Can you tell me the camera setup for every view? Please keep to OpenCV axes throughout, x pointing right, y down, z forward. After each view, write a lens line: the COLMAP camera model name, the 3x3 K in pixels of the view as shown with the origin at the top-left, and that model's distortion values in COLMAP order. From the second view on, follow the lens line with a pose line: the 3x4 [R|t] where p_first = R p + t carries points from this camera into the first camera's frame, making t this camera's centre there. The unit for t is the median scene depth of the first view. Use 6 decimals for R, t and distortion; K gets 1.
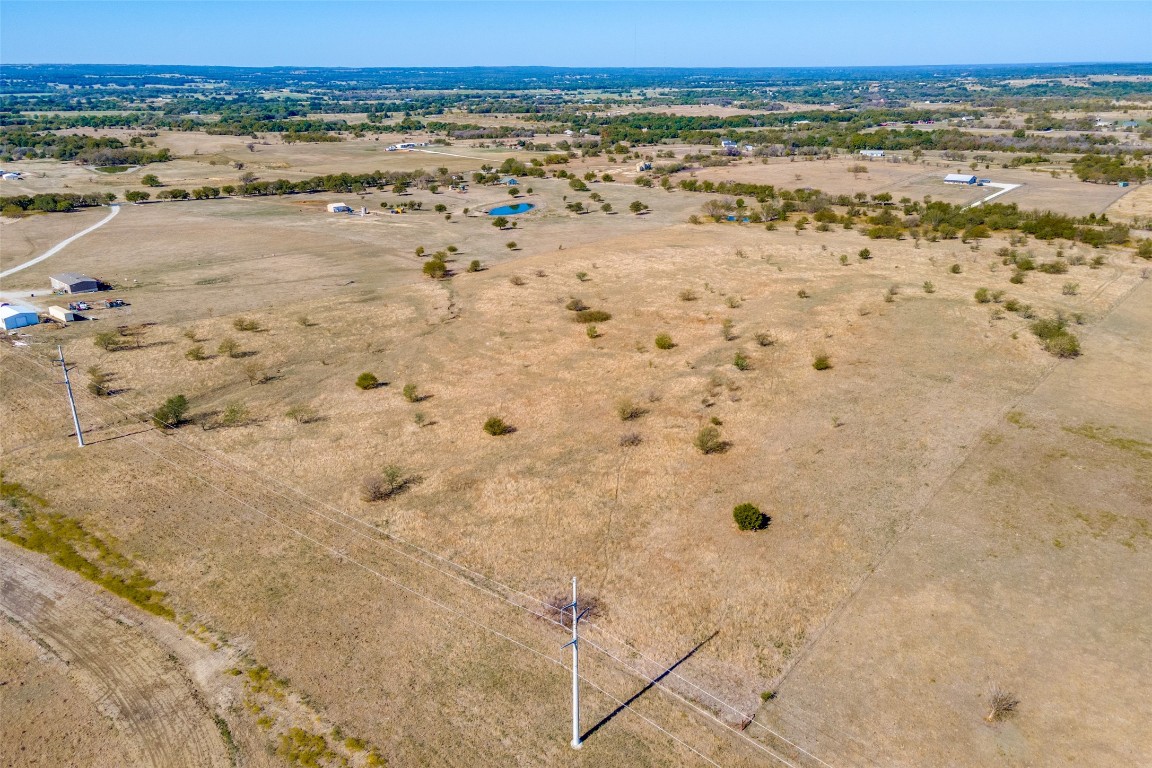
lens RADIAL K [[862.0, 0, 576.0], [0, 862.0, 384.0], [0, 0, 1]] dist [0.030285, 0.032168]
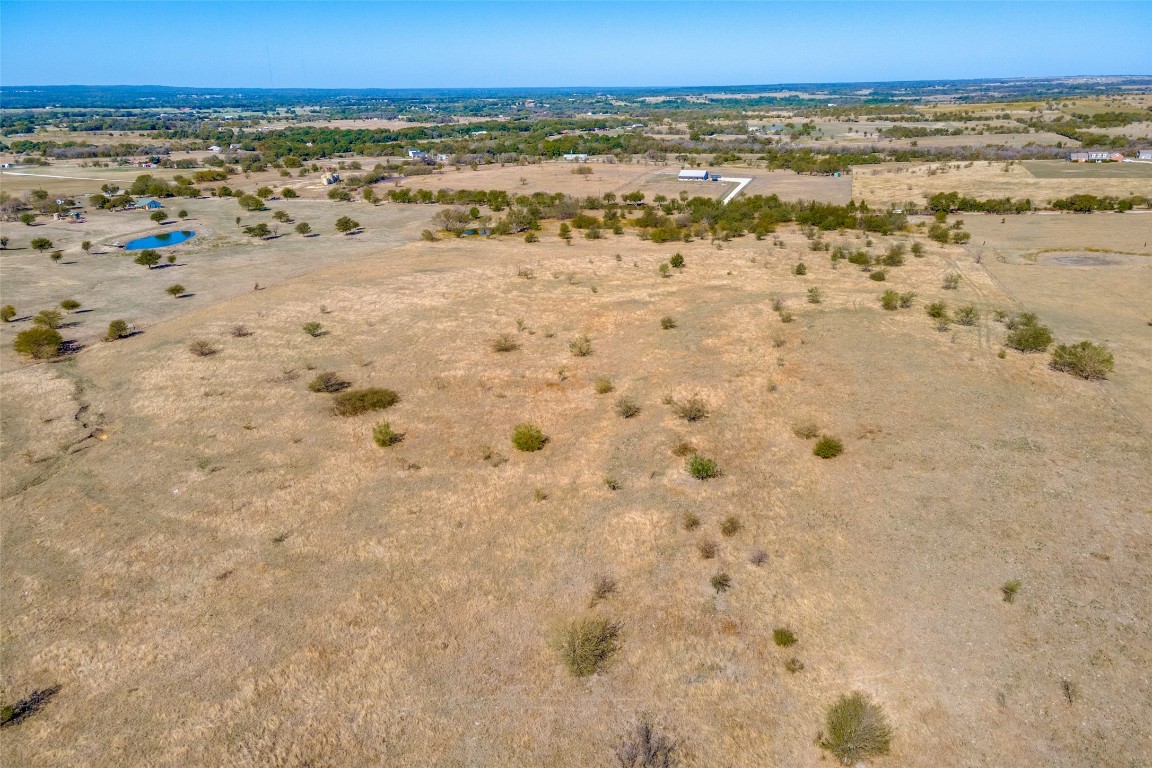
lens RADIAL K [[862.0, 0, 576.0], [0, 862.0, 384.0], [0, 0, 1]] dist [0.030285, 0.032168]
pose [[0.925188, -0.131091, 0.356148, -0.028291], [0.140649, 0.990059, -0.000951, -0.035617], [-0.352483, 0.050971, 0.934429, 0.212432]]
